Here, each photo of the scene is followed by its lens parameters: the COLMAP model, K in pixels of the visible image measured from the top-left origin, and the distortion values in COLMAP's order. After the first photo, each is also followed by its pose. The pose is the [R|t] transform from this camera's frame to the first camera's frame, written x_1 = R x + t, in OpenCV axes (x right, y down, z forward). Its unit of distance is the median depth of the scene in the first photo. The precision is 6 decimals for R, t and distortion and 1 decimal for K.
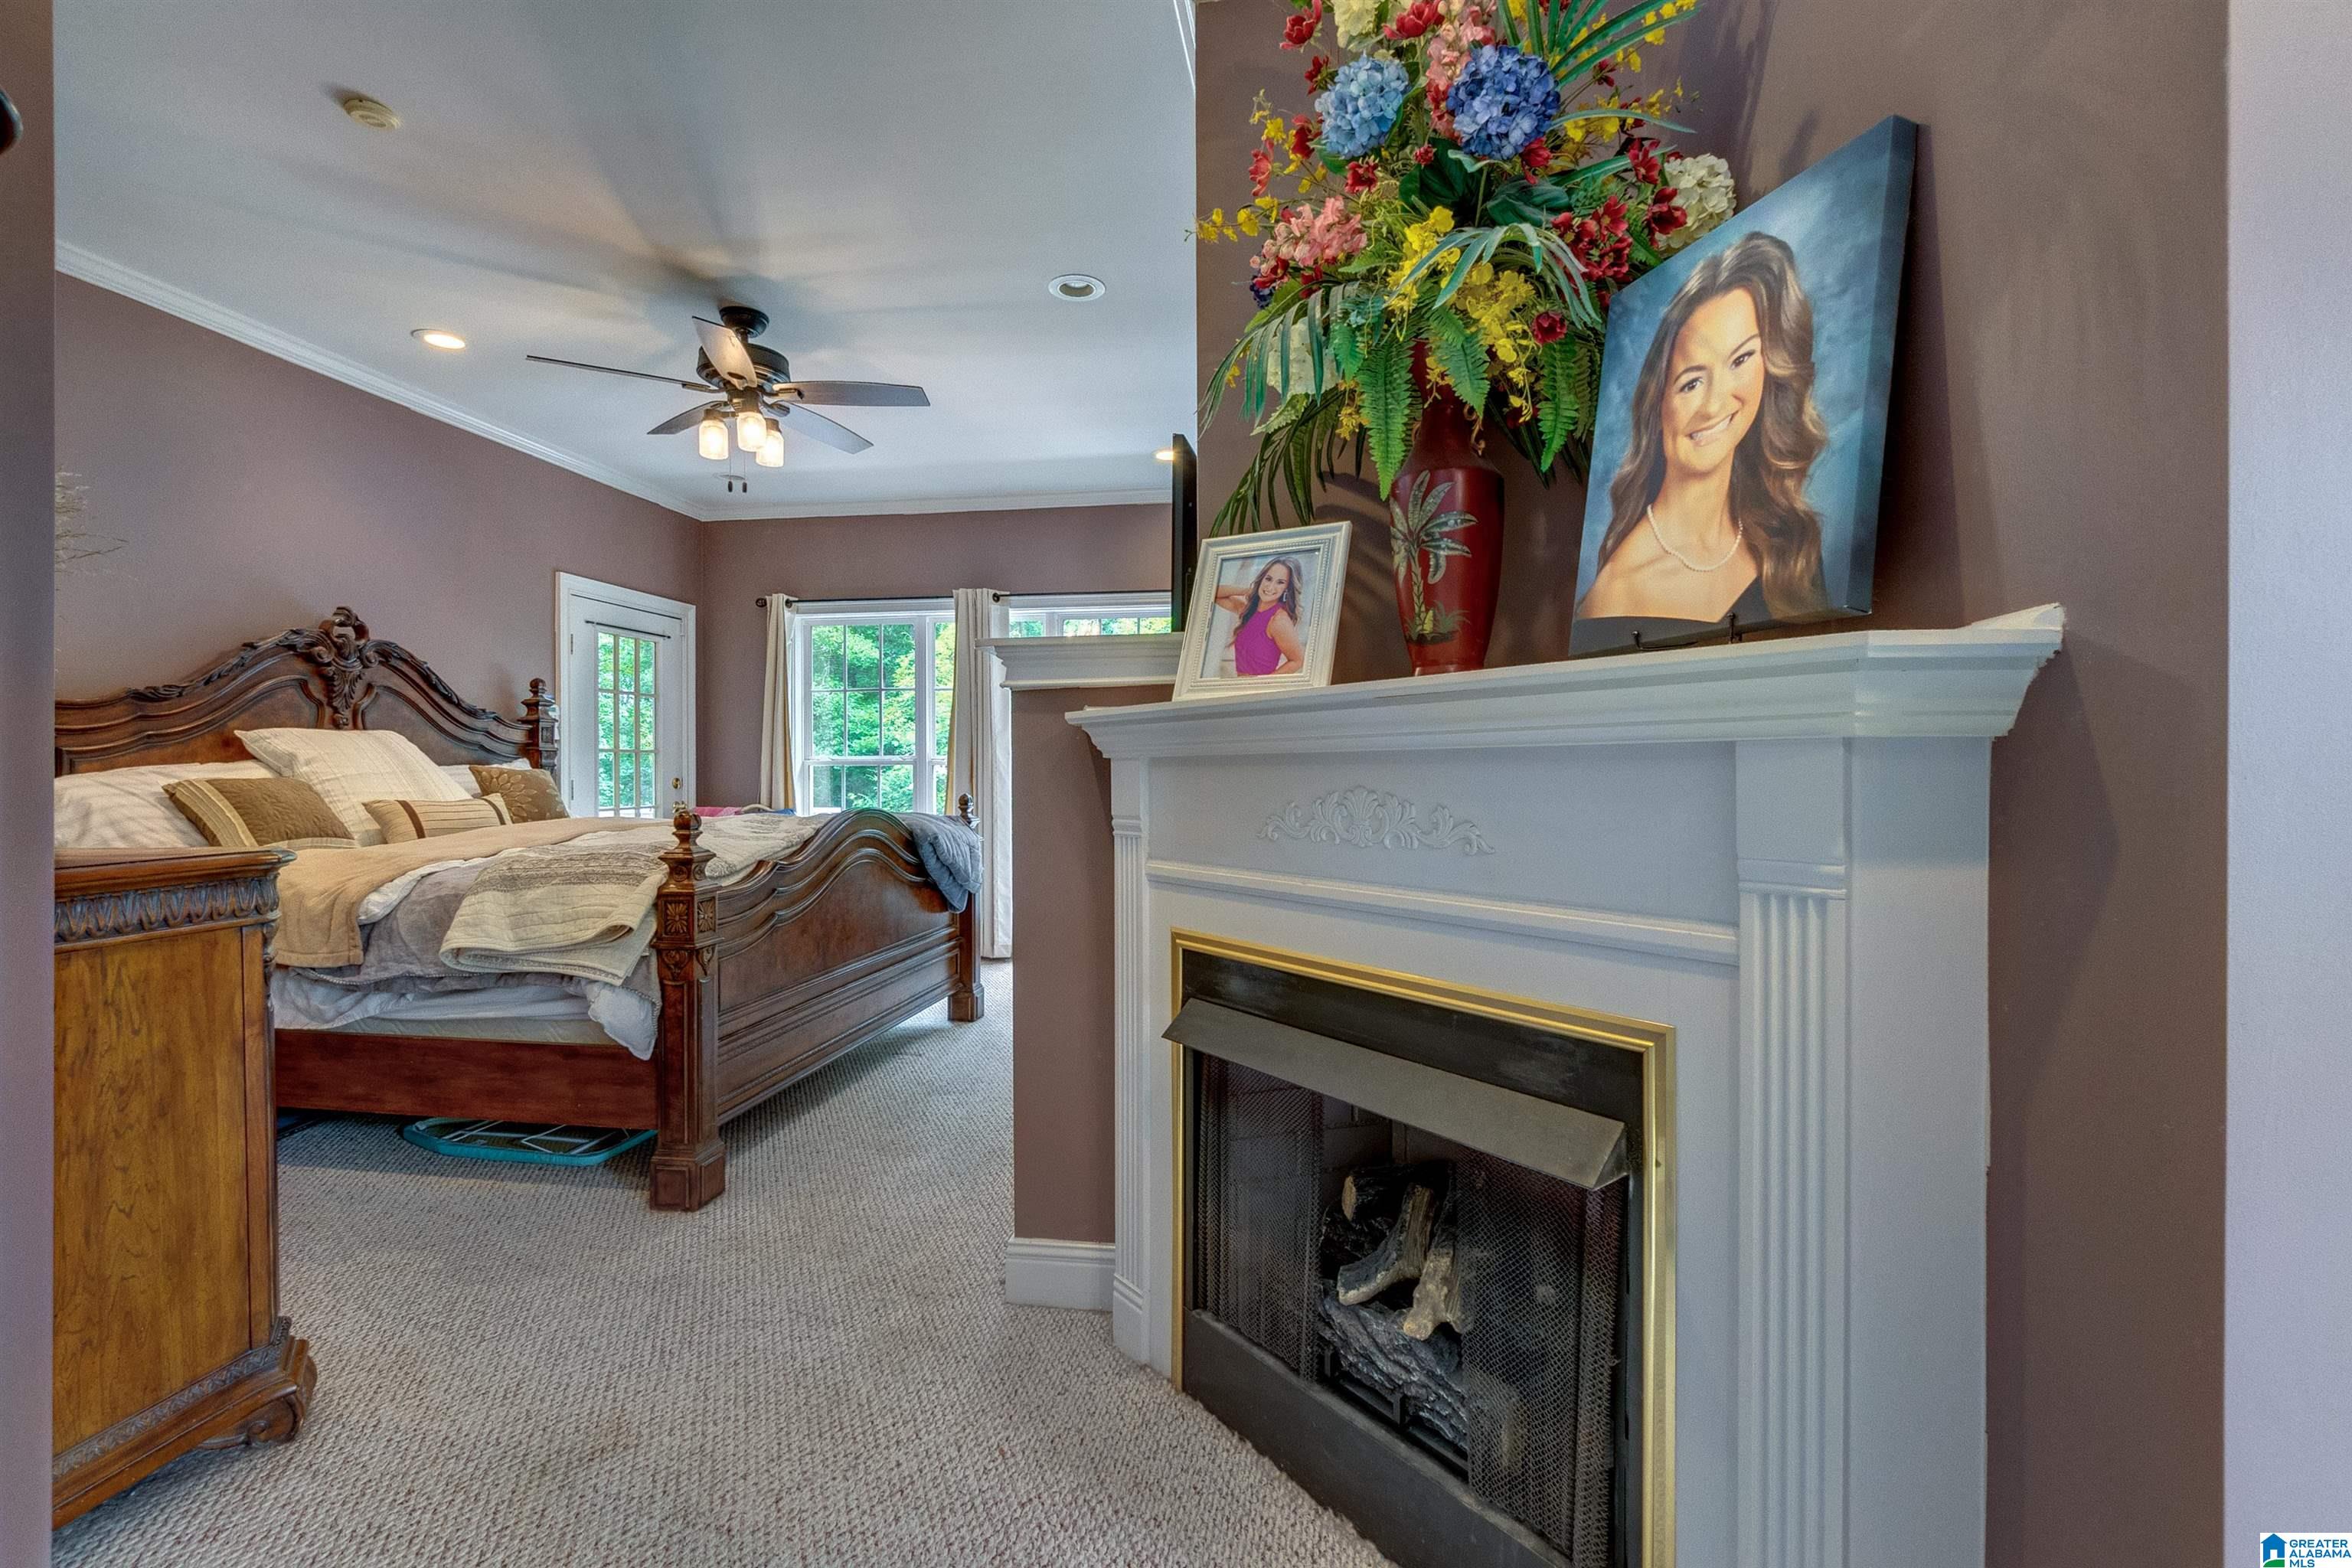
lens RADIAL K [[1013.1, 0, 1179.5], [0, 1013.1, 783.7], [0, 0, 1]] dist [-0.003144, 0.000416]
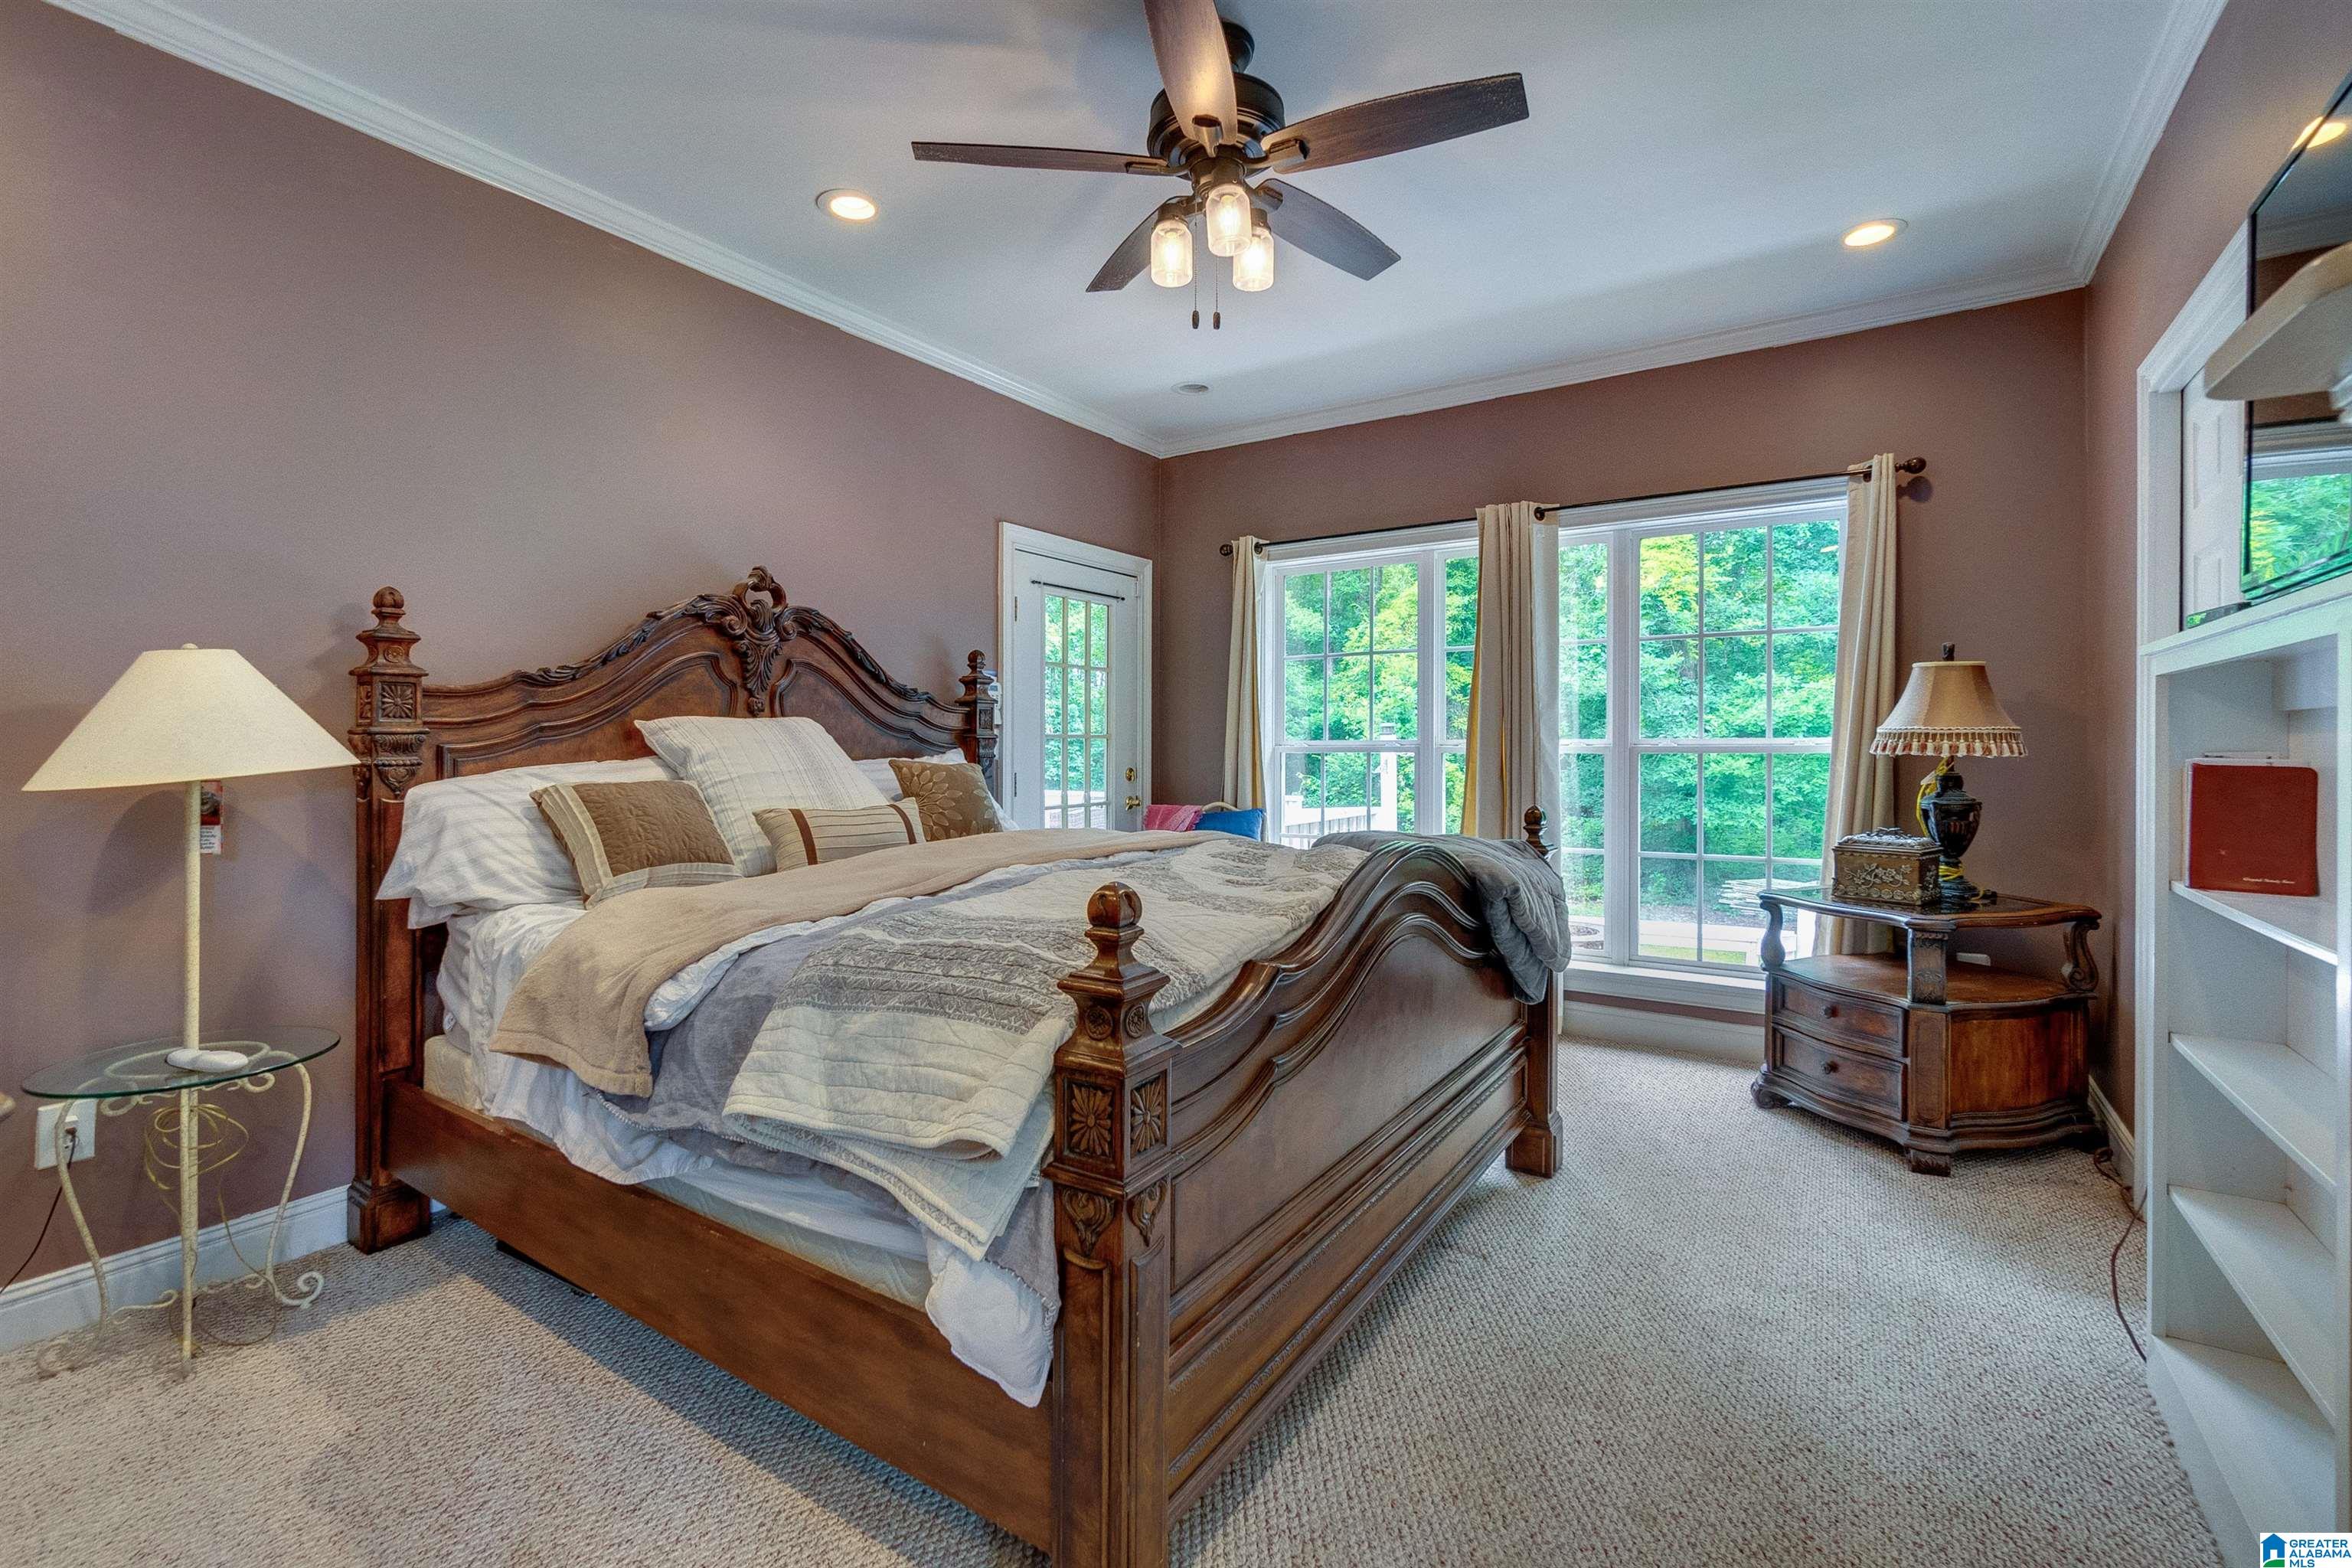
lens RADIAL K [[1028.7, 0, 1164.2], [0, 1028.7, 768.8], [0, 0, 1]] dist [-0.003662, -0.000069]
pose [[0.905020, 0.009762, -0.425258, -0.252545], [-0.005903, 0.999929, 0.010391, -0.031599], [0.425329, -0.006894, 0.905013, 0.556377]]
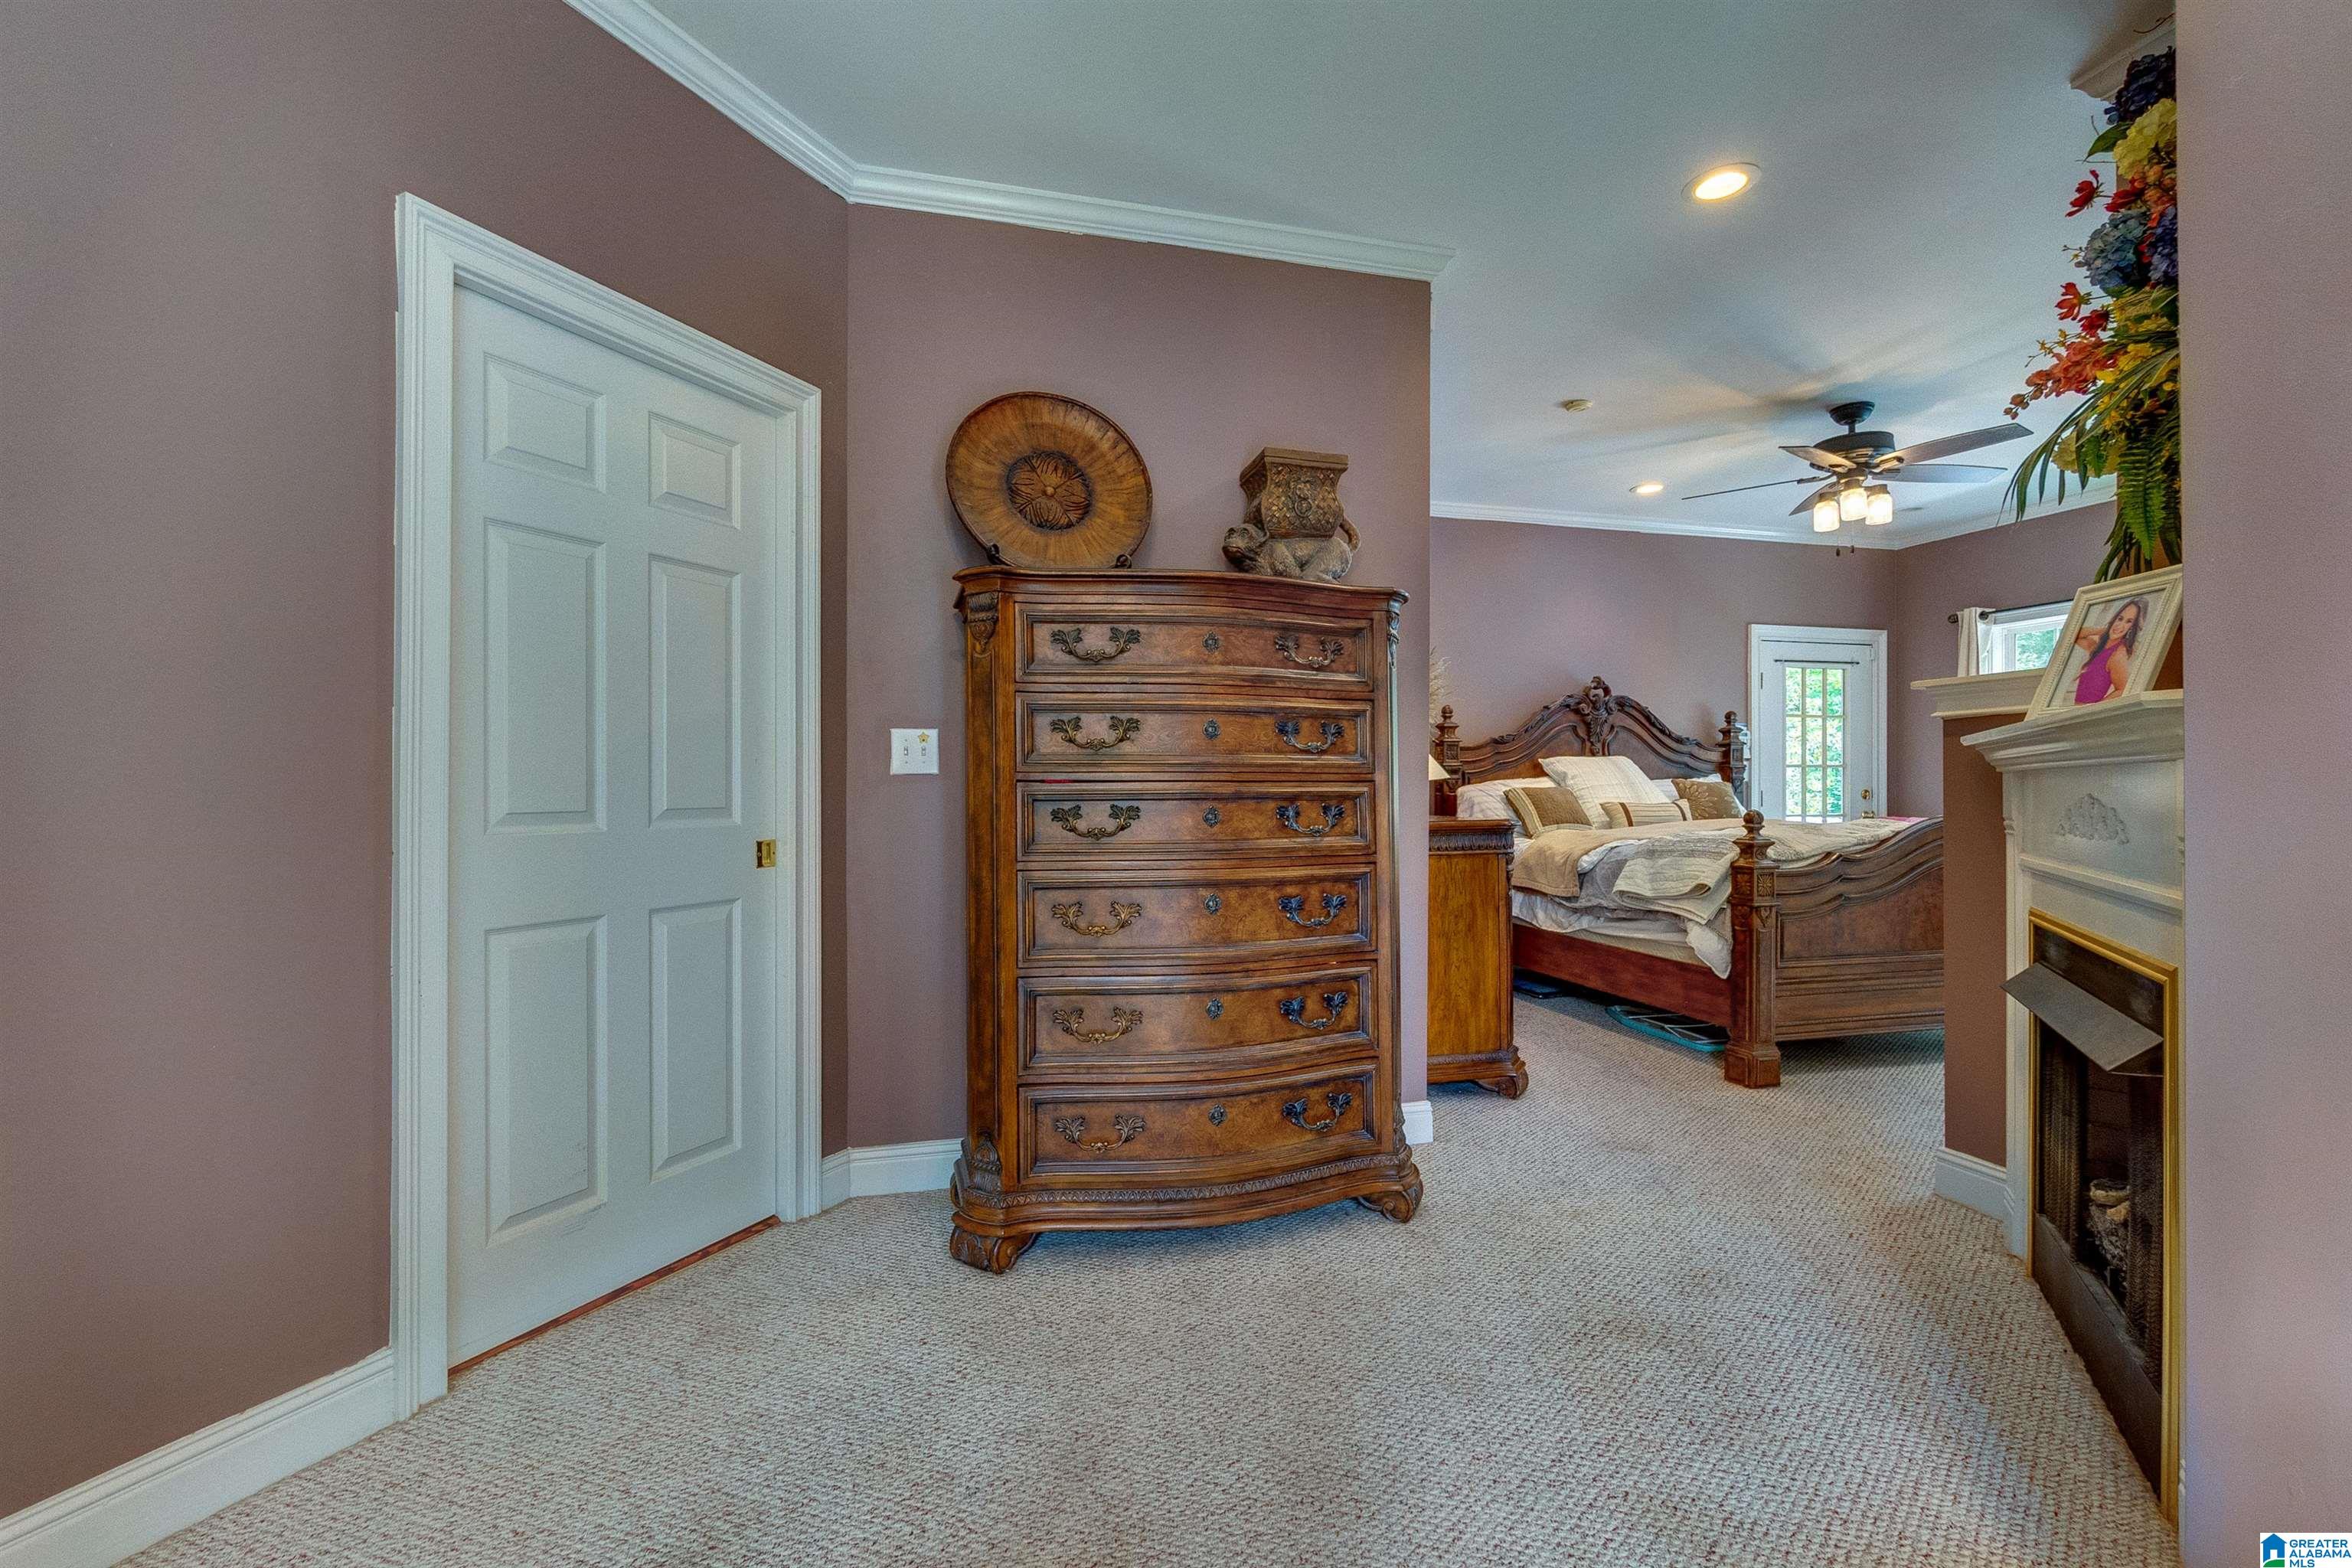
lens RADIAL K [[1028.7, 0, 1164.2], [0, 1028.7, 768.8], [0, 0, 1]] dist [-0.003662, -0.000069]
pose [[0.403571, -0.013535, -0.914848, 0.486665], [-0.011552, 0.999736, -0.019887, 0.006356], [0.914875, 0.018594, 0.403308, -0.333591]]
